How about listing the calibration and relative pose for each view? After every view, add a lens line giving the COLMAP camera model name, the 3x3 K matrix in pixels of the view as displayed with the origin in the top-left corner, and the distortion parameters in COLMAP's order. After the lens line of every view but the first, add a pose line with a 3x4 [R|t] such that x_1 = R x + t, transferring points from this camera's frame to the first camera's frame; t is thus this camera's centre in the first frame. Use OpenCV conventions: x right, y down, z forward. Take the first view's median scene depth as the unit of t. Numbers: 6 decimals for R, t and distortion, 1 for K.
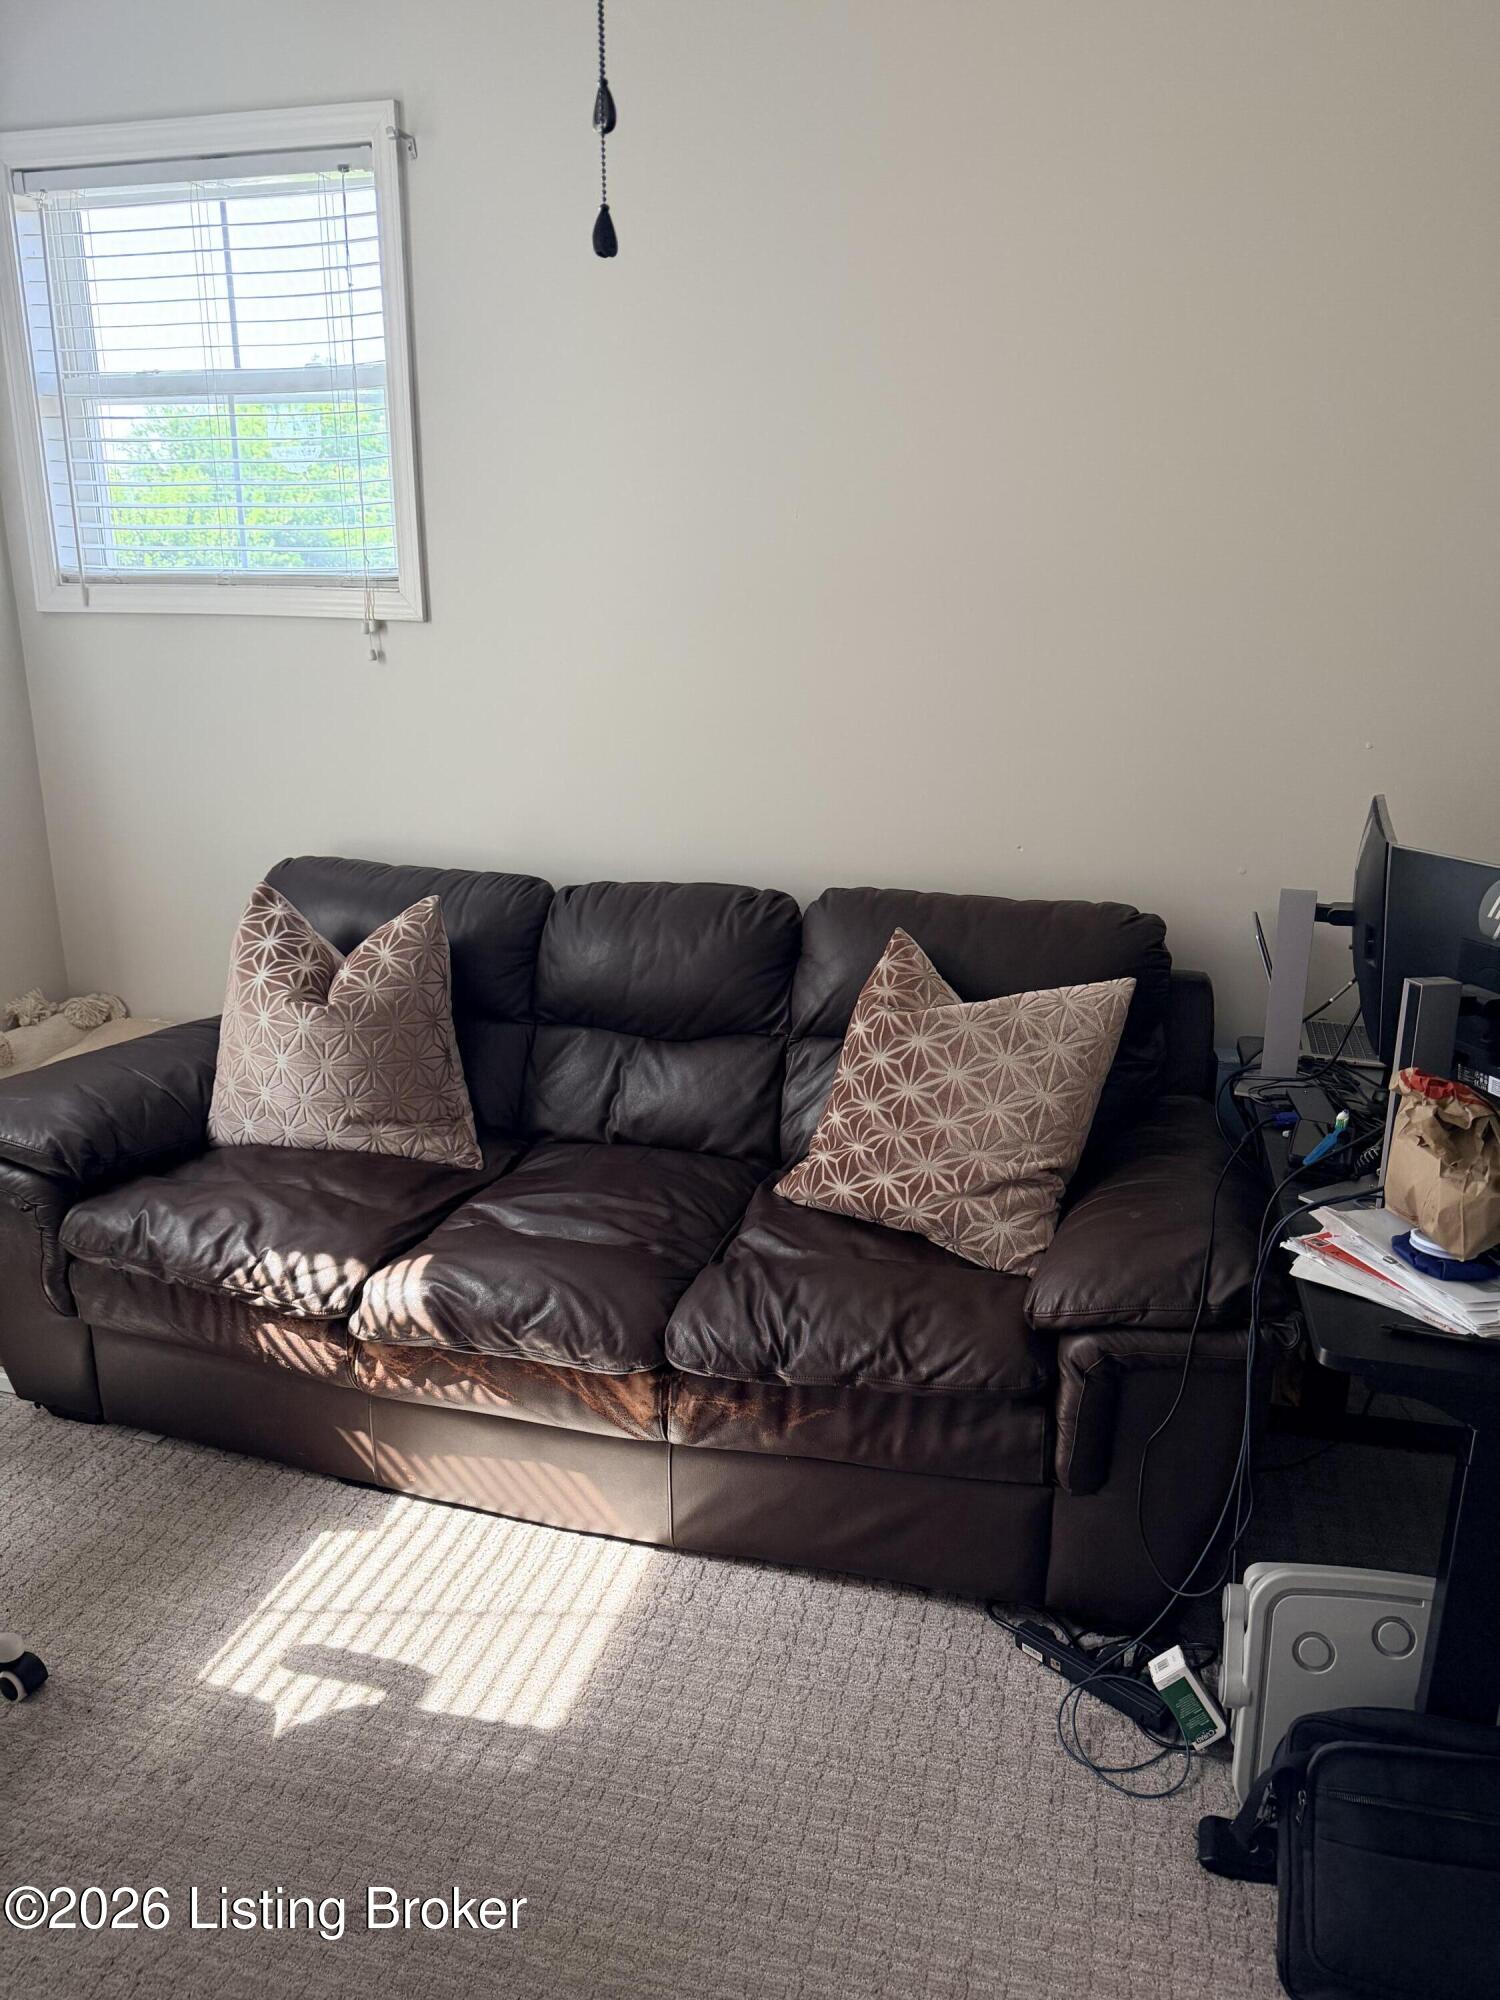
lens RADIAL K [[1403.6, 0, 744.0], [0, 1403.6, 998.0], [0, 0, 1]] dist [0.151728, -0.288828]
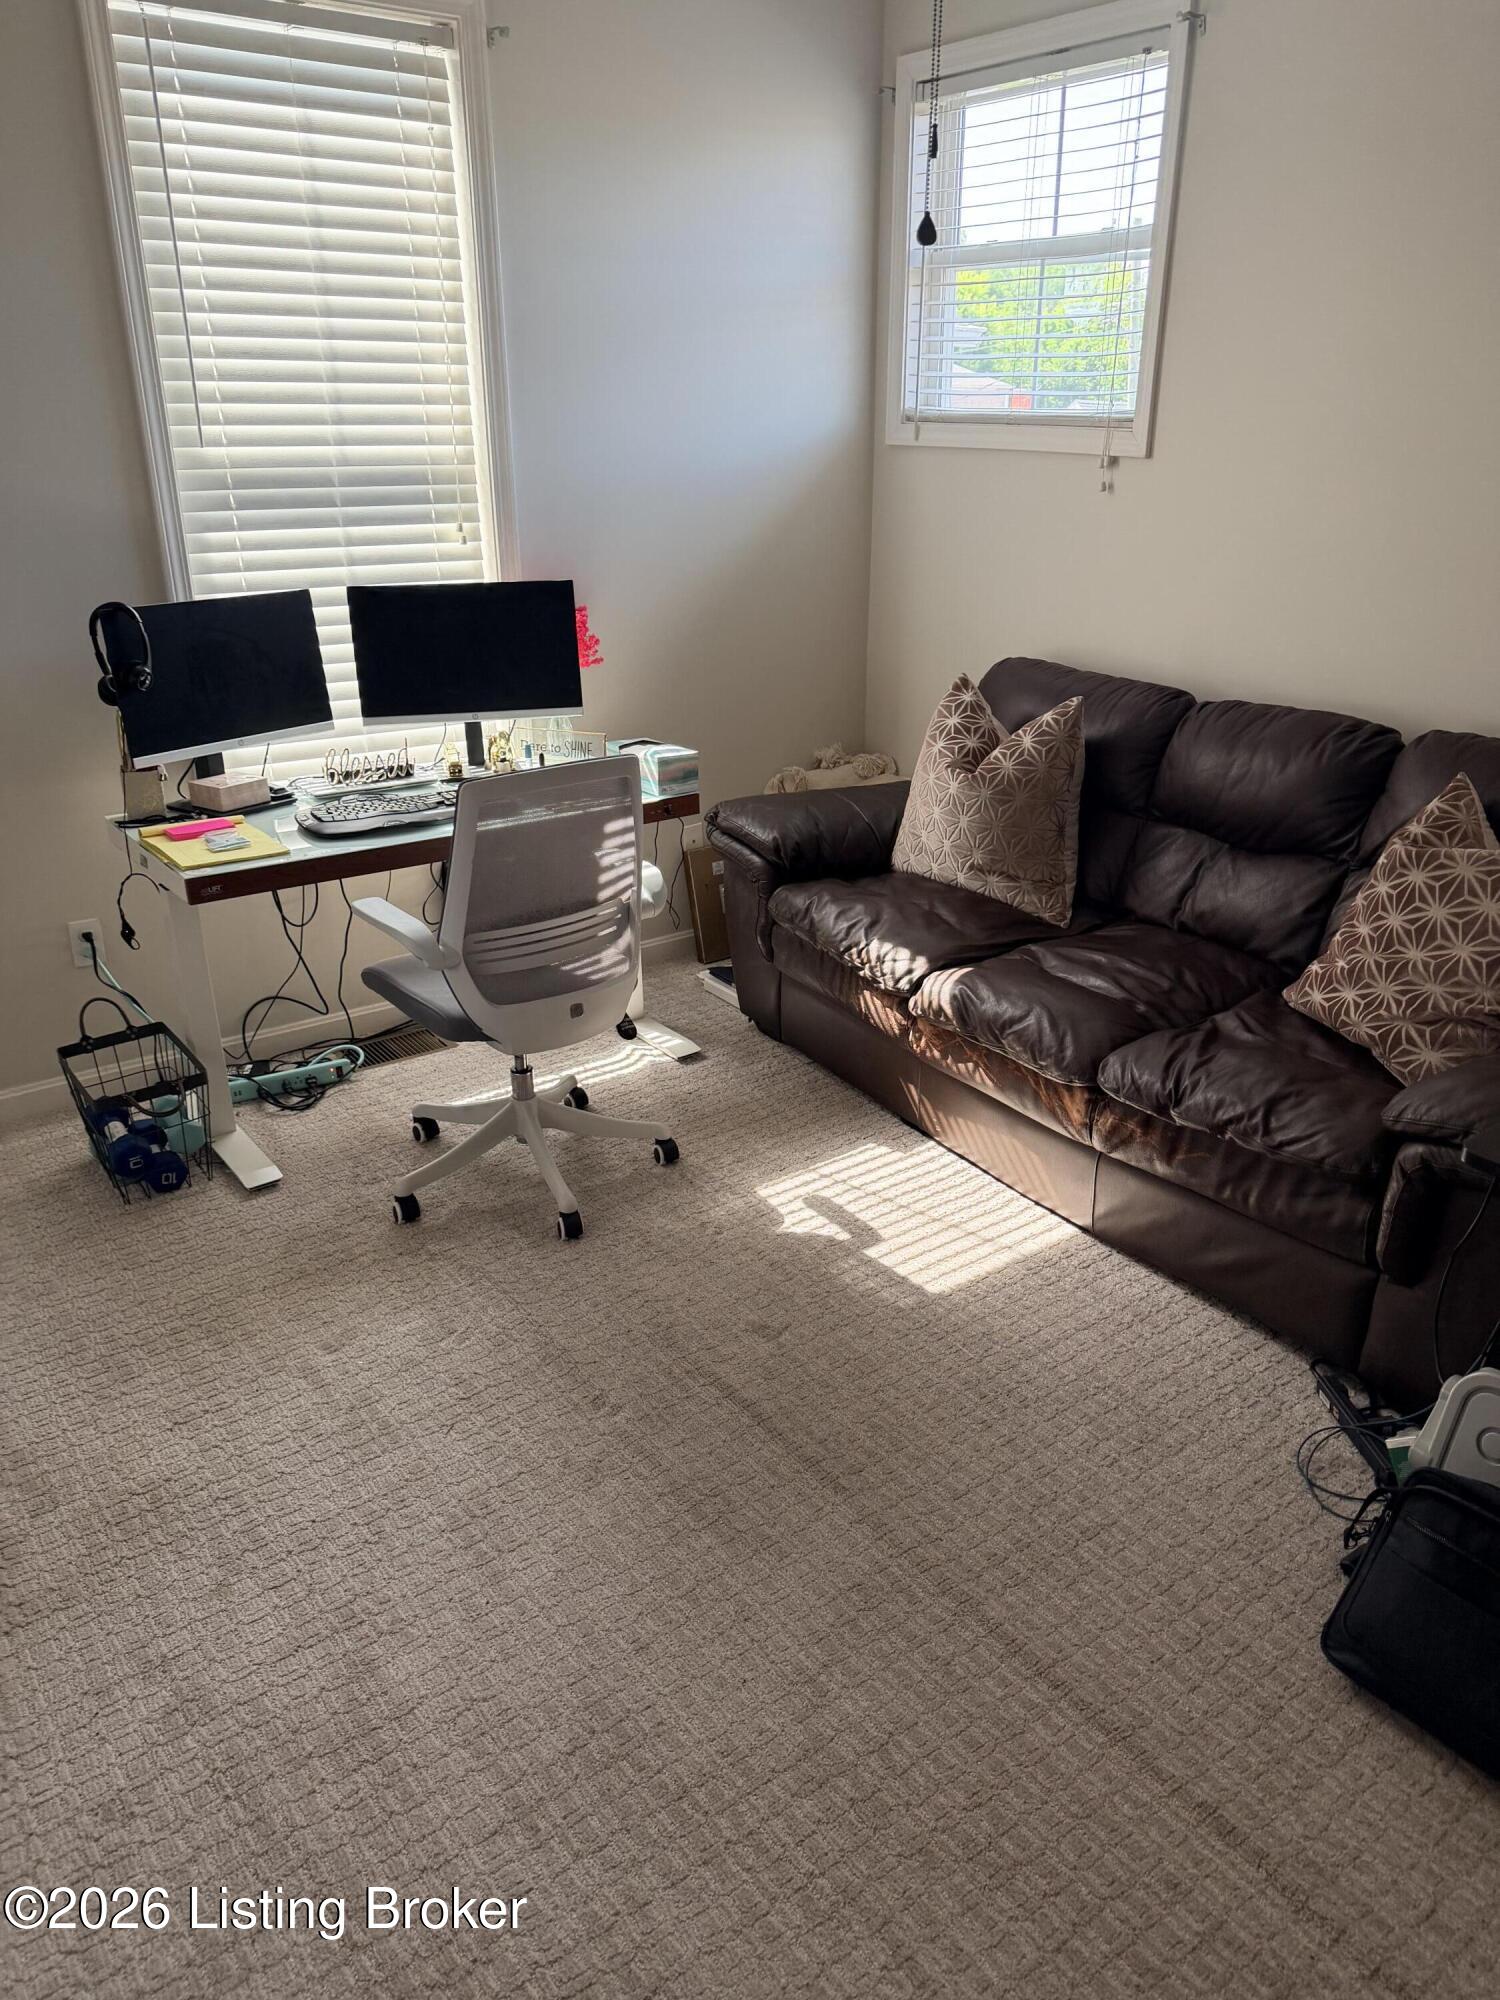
lens RADIAL K [[1403.6, 0, 744.0], [0, 1403.6, 998.0], [0, 0, 1]] dist [0.151728, -0.288828]
pose [[0.779762, 0.234799, -0.580379, 0.378725], [-0.162468, 0.971142, 0.174605, 0.013930], [0.604628, -0.041858, 0.795407, -0.170065]]
